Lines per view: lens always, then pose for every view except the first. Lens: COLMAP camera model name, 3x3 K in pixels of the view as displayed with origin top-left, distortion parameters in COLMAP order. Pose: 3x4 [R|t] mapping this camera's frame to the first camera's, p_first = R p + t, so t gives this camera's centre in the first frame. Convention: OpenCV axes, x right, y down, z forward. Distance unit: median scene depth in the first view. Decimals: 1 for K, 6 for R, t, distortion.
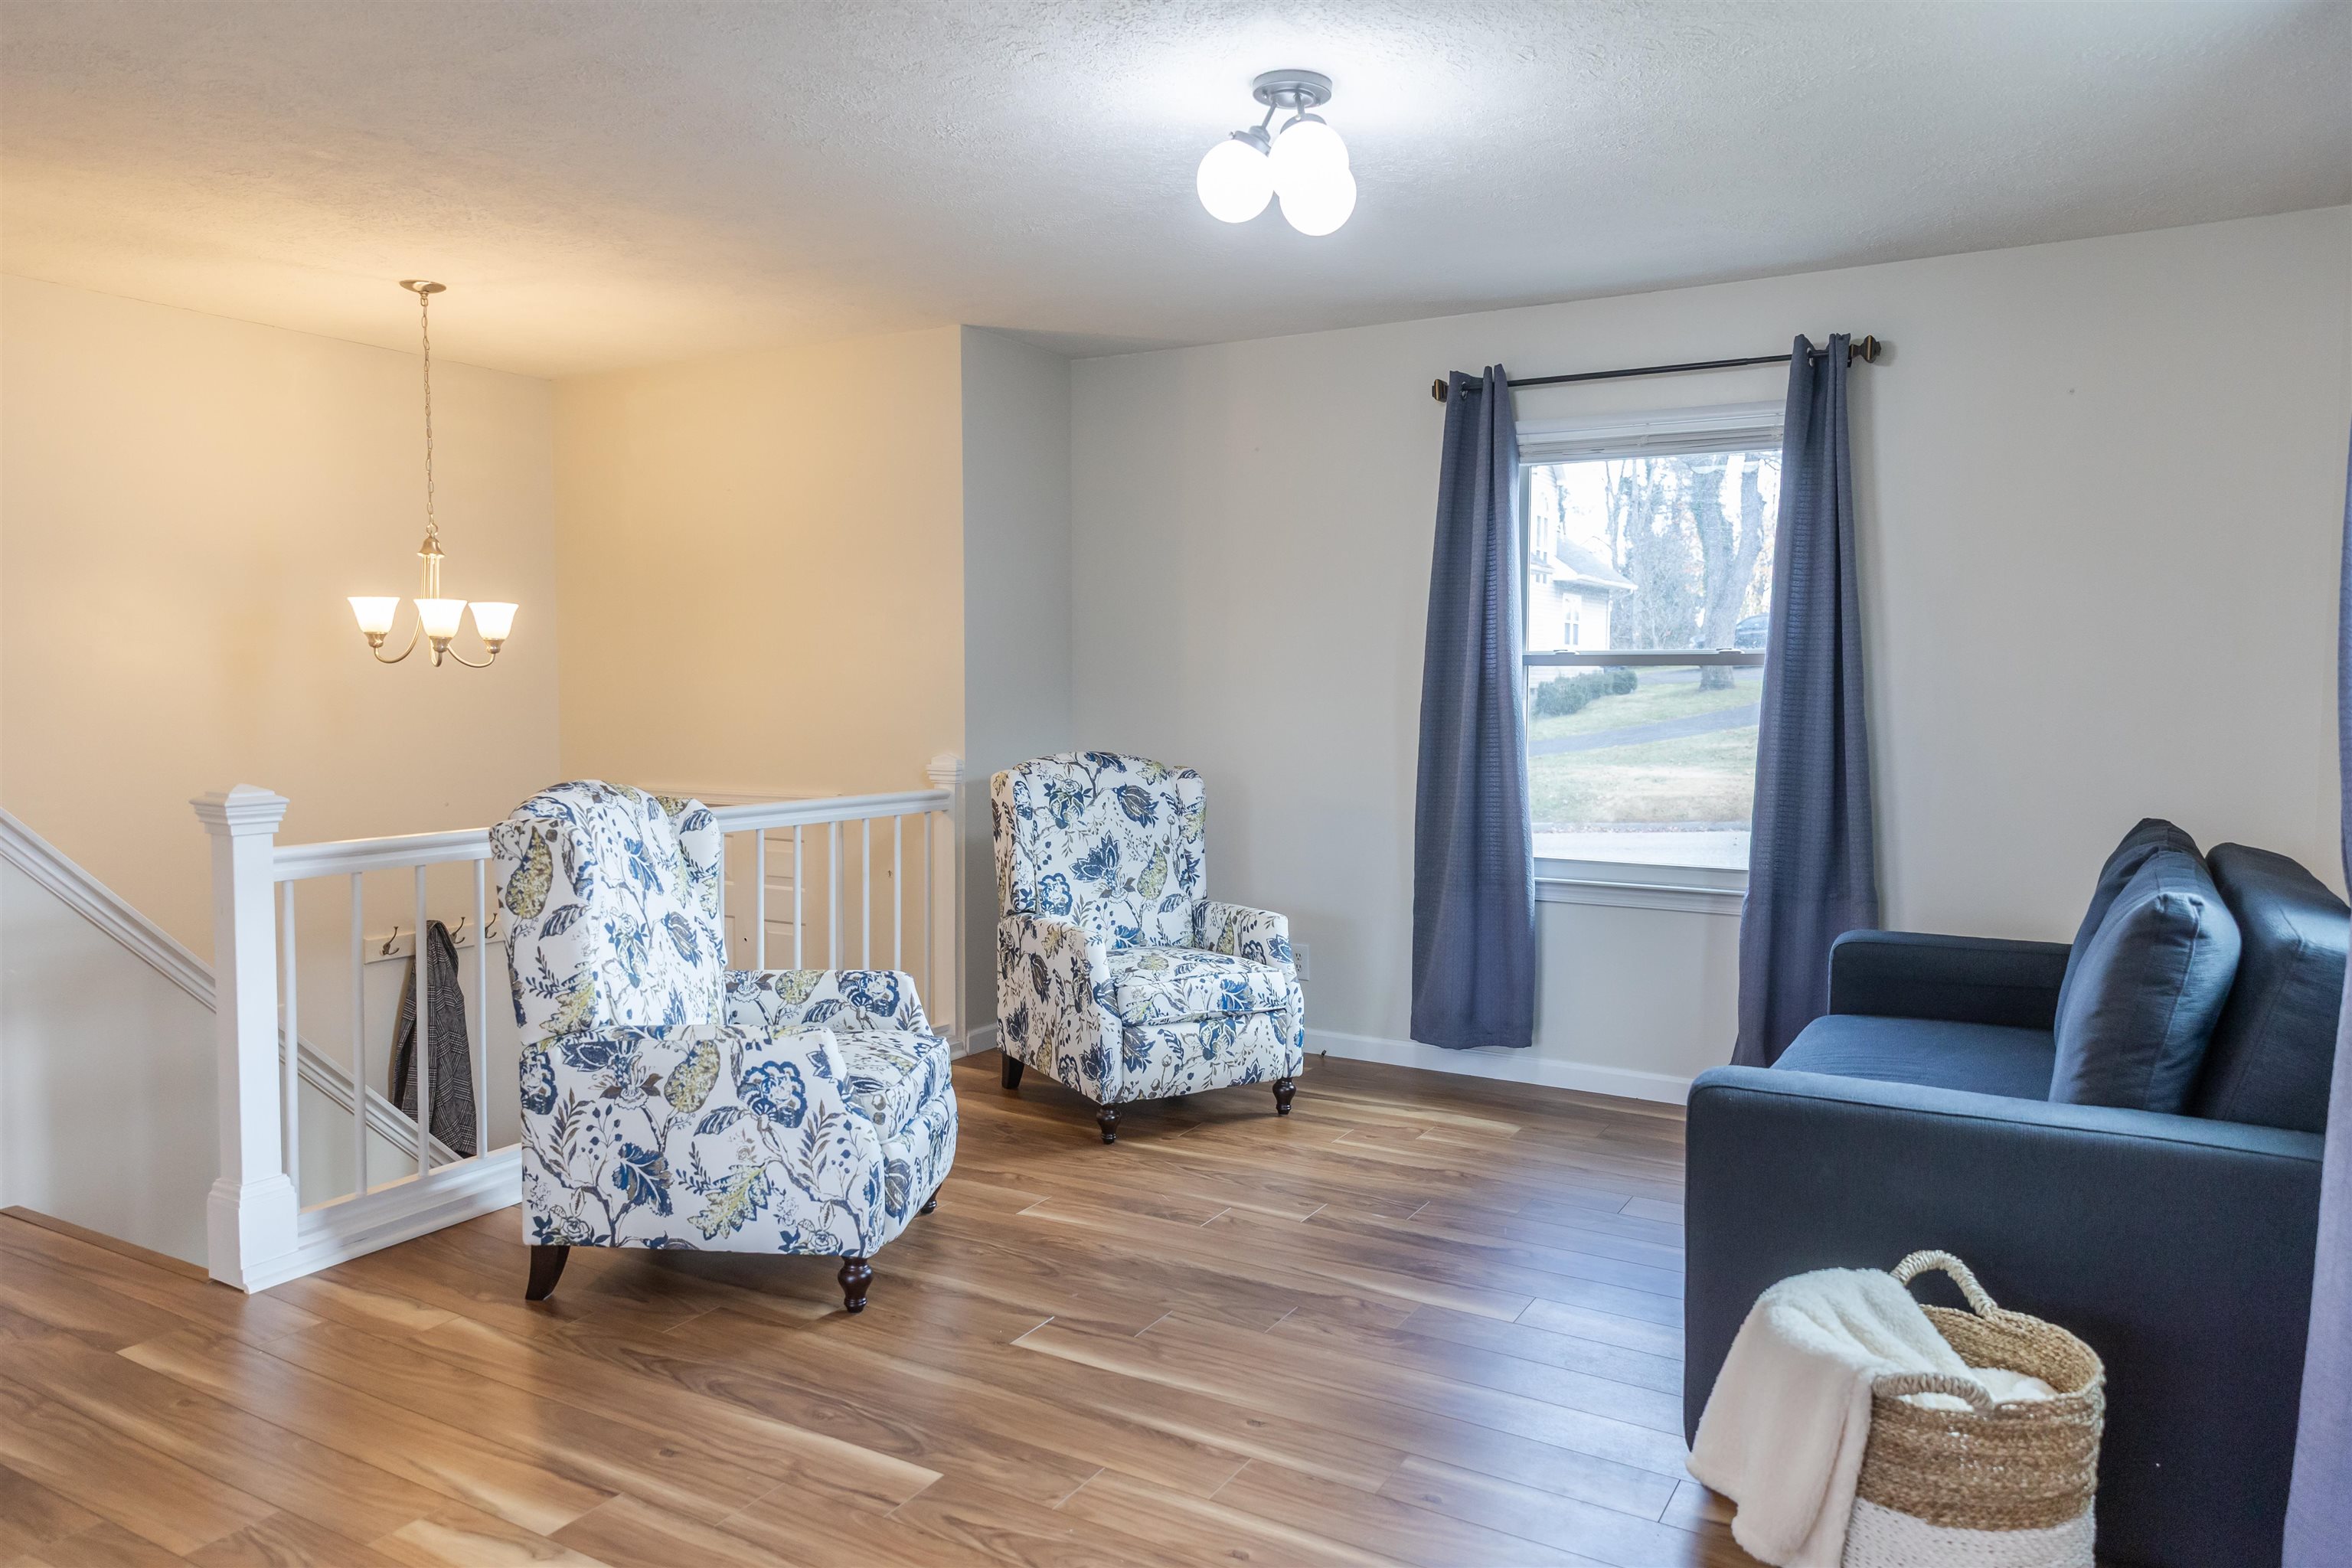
lens RADIAL K [[1563.9, 0, 1168.4], [0, 1563.9, 785.6], [0, 0, 1]] dist [0.008807, 0.003492]
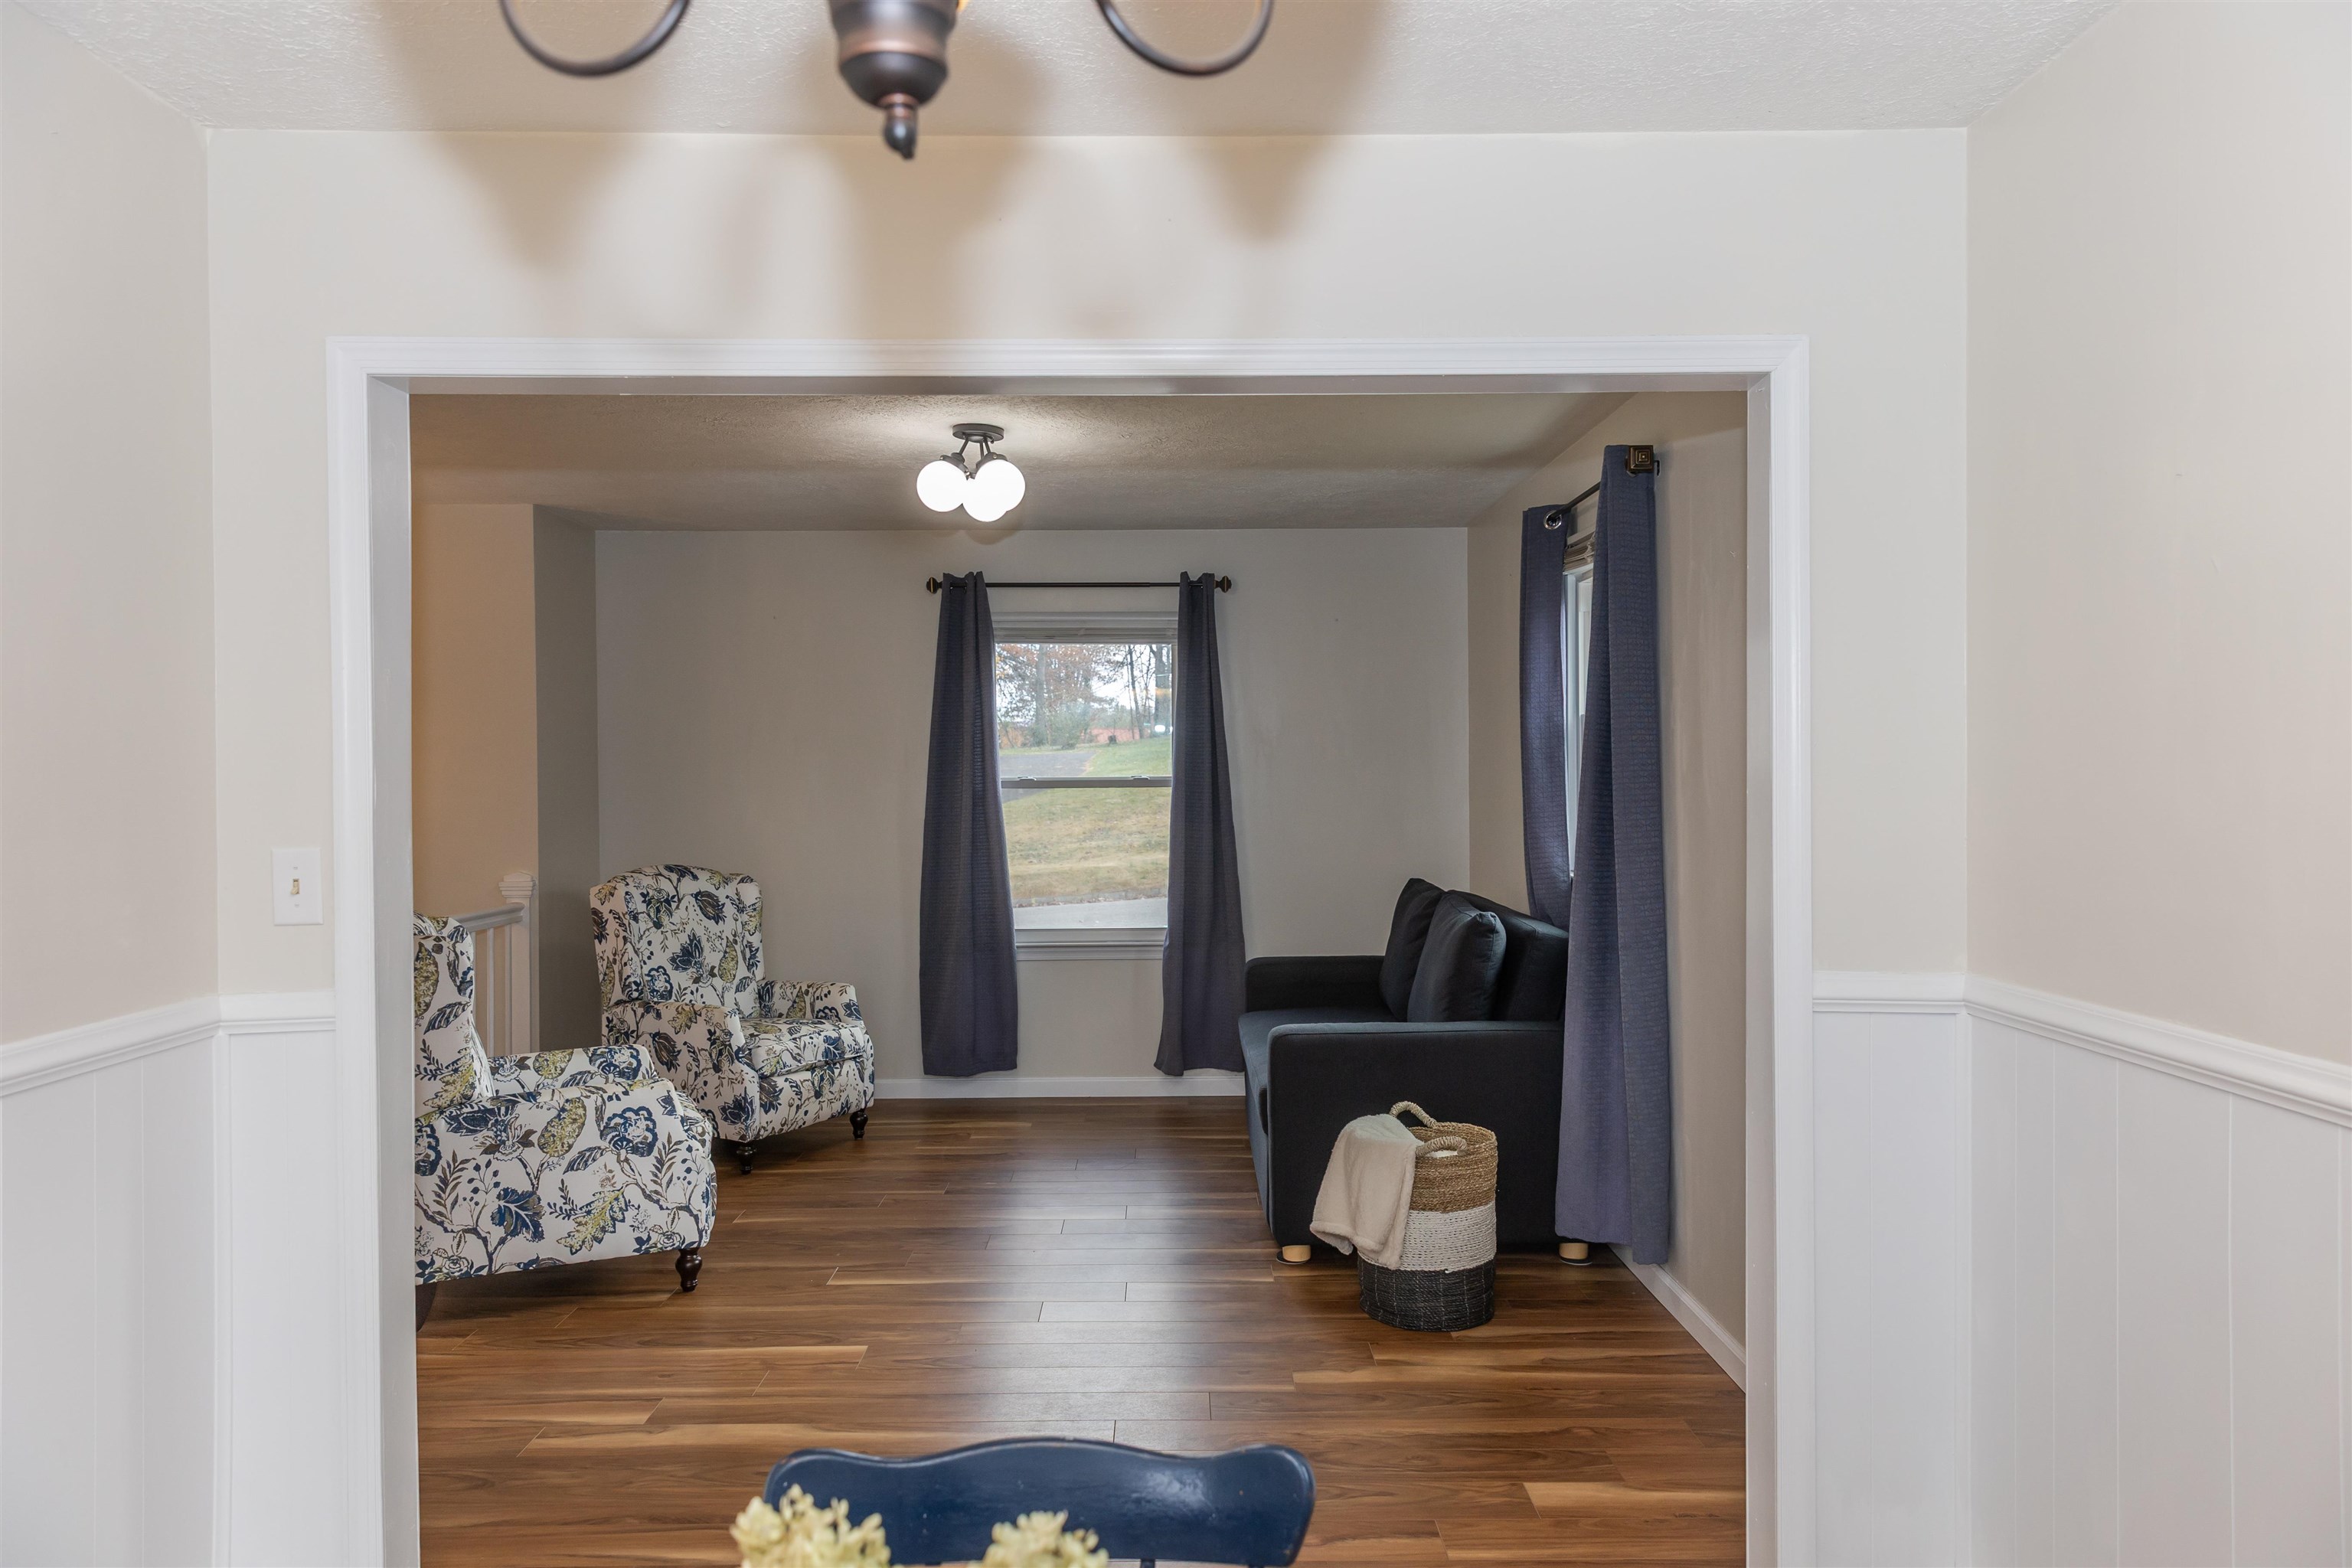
lens RADIAL K [[1563.9, 0, 1176.5], [0, 1563.9, 783.2], [0, 0, 1]] dist [0.008807, 0.003492]
pose [[0.859067, -0.014770, 0.511650, -0.442120], [0.046114, 0.997752, -0.048623, -0.010178], [-0.509782, 0.065365, 0.857817, -0.327818]]
